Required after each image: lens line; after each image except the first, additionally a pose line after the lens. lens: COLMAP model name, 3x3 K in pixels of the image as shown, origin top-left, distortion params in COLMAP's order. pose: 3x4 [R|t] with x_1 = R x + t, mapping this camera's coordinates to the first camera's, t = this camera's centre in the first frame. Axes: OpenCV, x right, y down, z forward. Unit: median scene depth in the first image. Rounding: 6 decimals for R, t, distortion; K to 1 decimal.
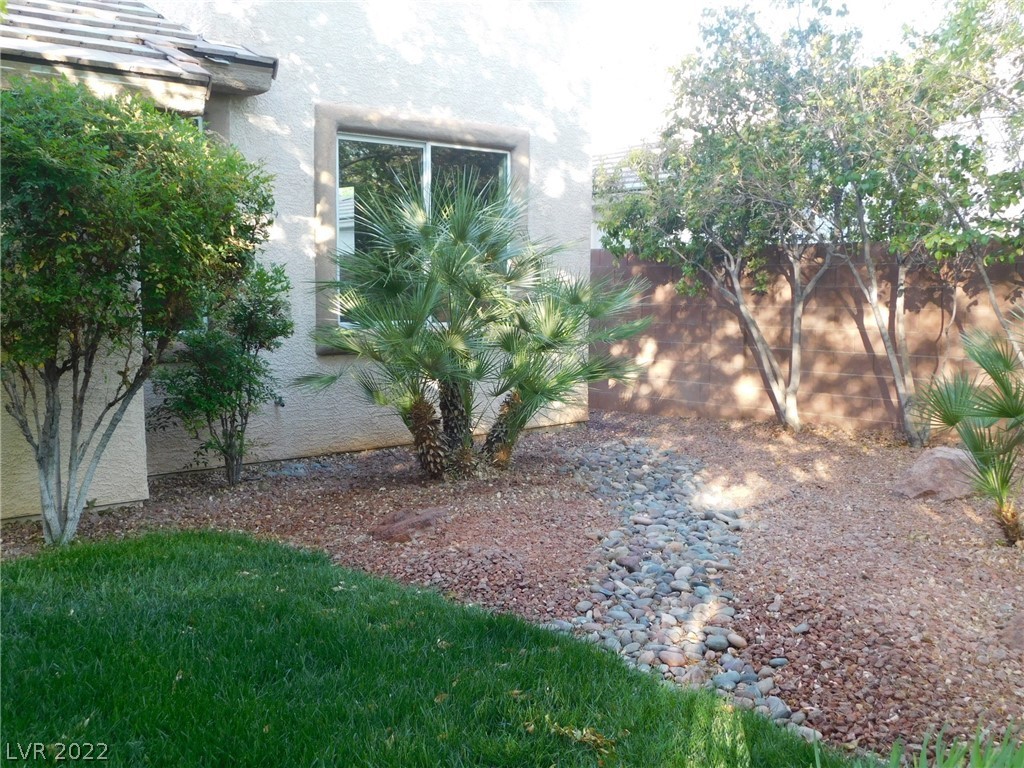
lens RADIAL K [[1075.8, 0, 512.0], [0, 1075.8, 384.0], [0, 0, 1]] dist [0.002860, -0.003127]
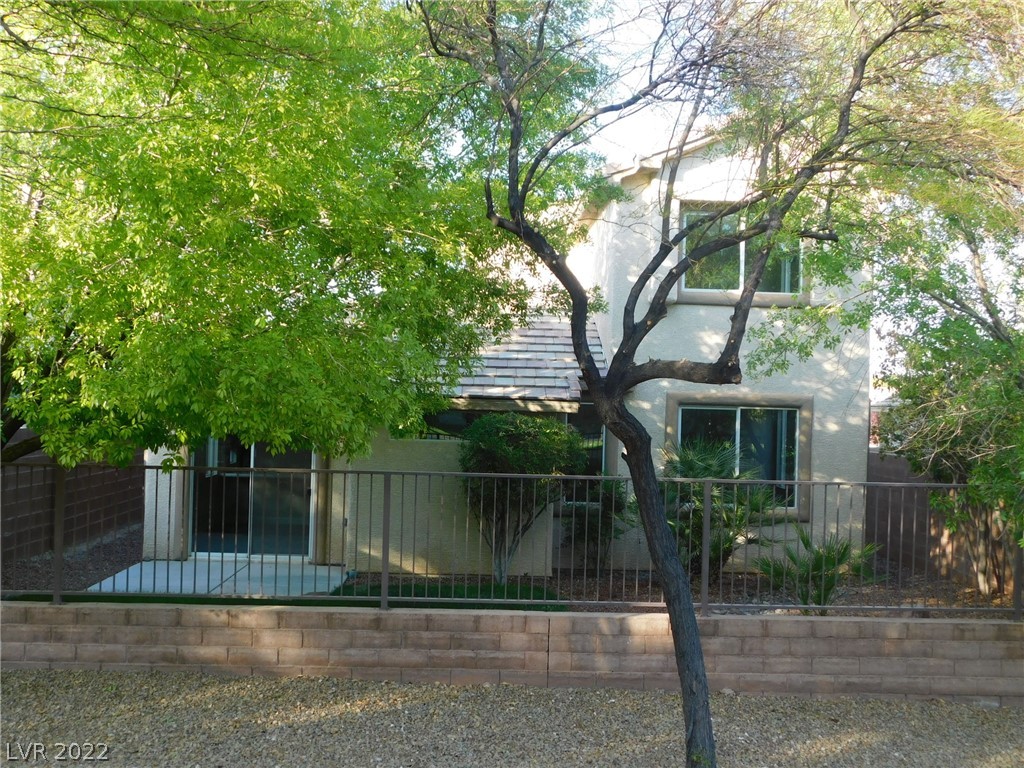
lens RADIAL K [[1075.8, 0, 512.0], [0, 1075.8, 384.0], [0, 0, 1]] dist [0.002860, -0.003127]
pose [[0.763876, 0.002736, -0.645357, 0.969144], [-0.085612, 0.991583, -0.097131, -0.064441], [0.639659, 0.129447, 0.757681, -0.757641]]
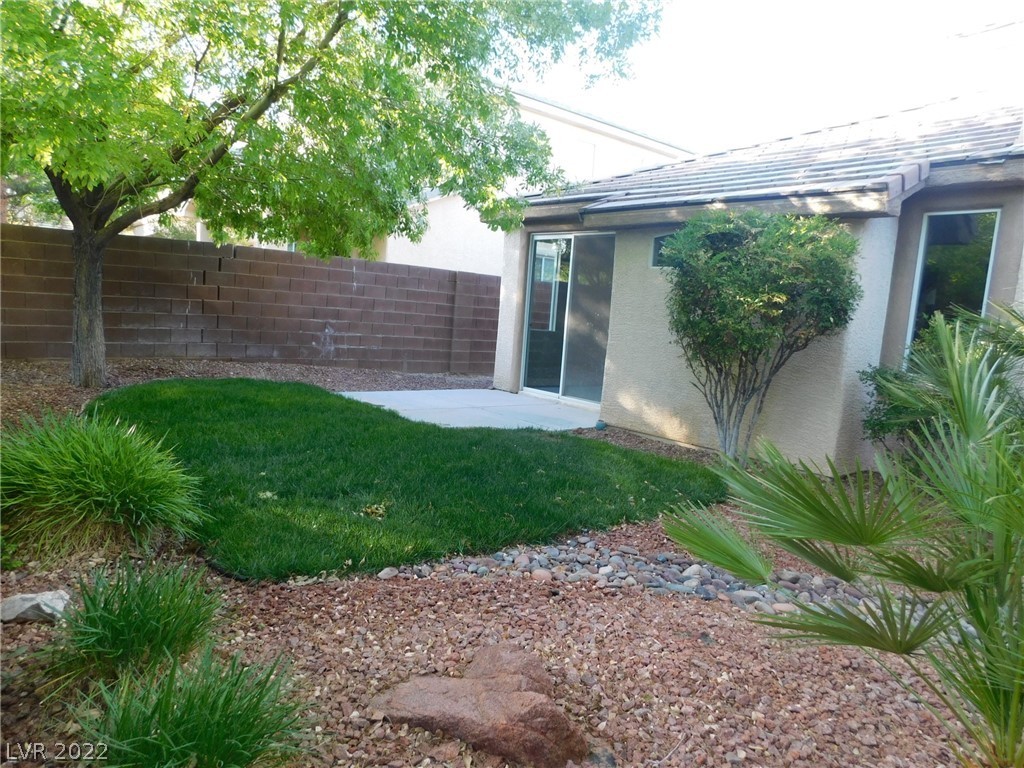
lens RADIAL K [[688.4, 0, 511.2], [0, 688.4, 390.1], [0, 0, 1]] dist [-0.048381, 0.048805]
pose [[-0.032221, 0.107098, -0.993726, 0.536199], [-0.176609, 0.977988, 0.111128, -0.034034], [0.983754, 0.179081, -0.012597, 0.501020]]
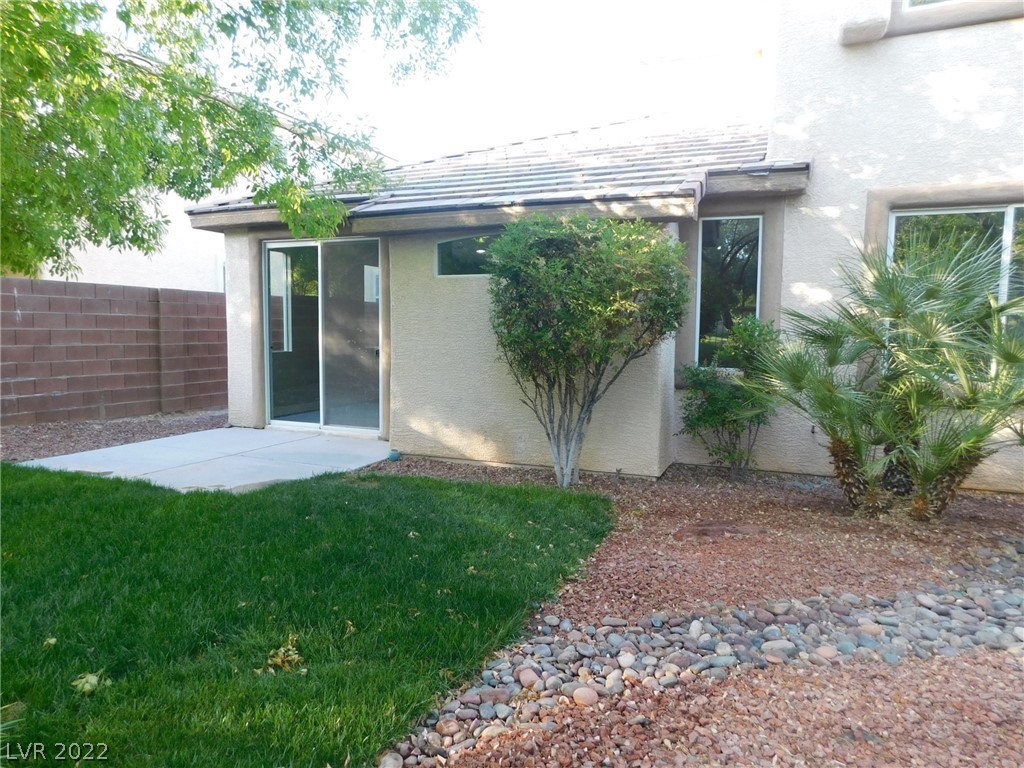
lens RADIAL K [[688.4, 0, 511.2], [0, 688.4, 390.1], [0, 0, 1]] dist [-0.048381, 0.048805]
pose [[0.433486, 0.079464, -0.897650, 0.383616], [-0.098133, 0.994343, 0.040634, -0.030533], [0.895801, 0.070475, 0.438832, 0.348878]]
